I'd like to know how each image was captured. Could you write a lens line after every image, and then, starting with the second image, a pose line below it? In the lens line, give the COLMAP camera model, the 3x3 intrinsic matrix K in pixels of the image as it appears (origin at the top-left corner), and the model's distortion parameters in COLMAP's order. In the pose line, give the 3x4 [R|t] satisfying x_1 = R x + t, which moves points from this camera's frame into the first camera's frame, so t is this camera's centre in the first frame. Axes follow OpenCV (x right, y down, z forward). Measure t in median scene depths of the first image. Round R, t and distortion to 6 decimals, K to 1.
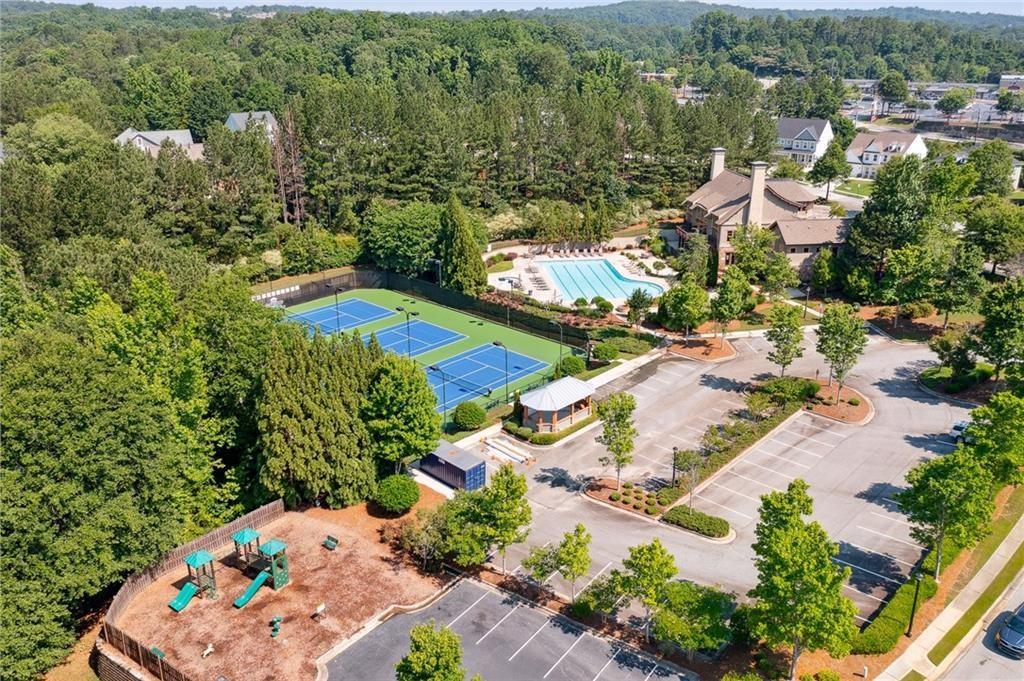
lens RADIAL K [[815.7, 0, 514.1], [0, 815.7, 339.8], [0, 0, 1]] dist [0.012991, -0.026626]
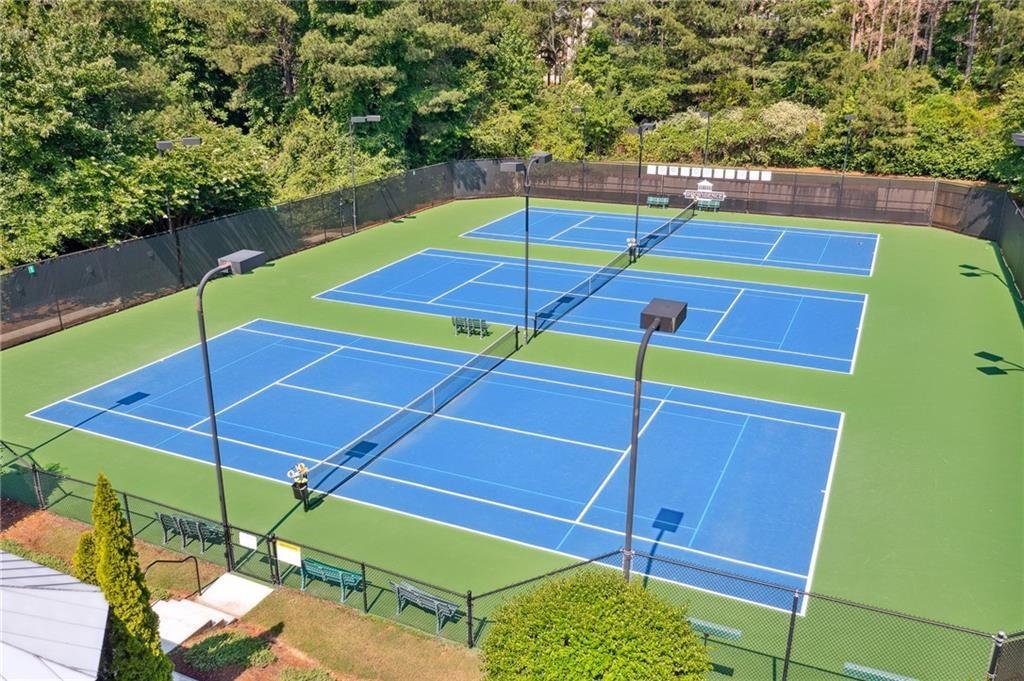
lens RADIAL K [[815.7, 0, 479.9], [0, 815.7, 348.1], [0, 0, 1]] dist [0.012991, -0.026626]
pose [[0.307361, 0.340463, -0.888602, 0.117580], [-0.332637, 0.913336, 0.234883, -0.028178], [0.891561, 0.223388, 0.393975, 0.659495]]
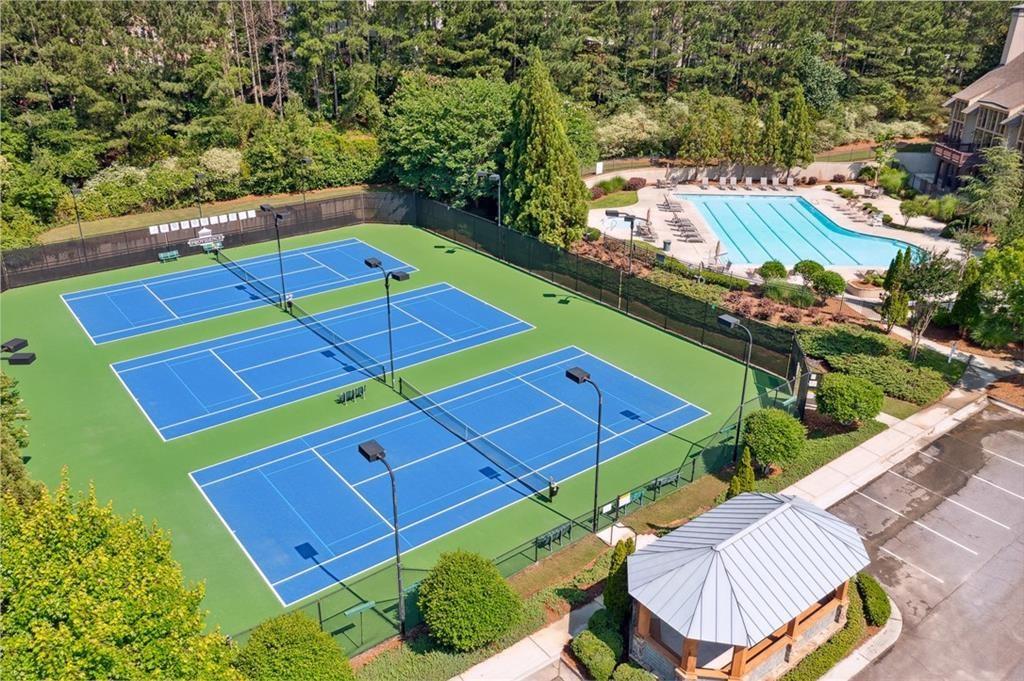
lens RADIAL K [[815.7, 0, 516.3], [0, 815.7, 351.2], [0, 0, 1]] dist [0.012991, -0.026626]
pose [[0.987839, 0.073378, -0.137077, 0.001286], [-0.063890, 0.995329, 0.072380, -0.020444], [0.141748, -0.062742, 0.987912, 0.432783]]
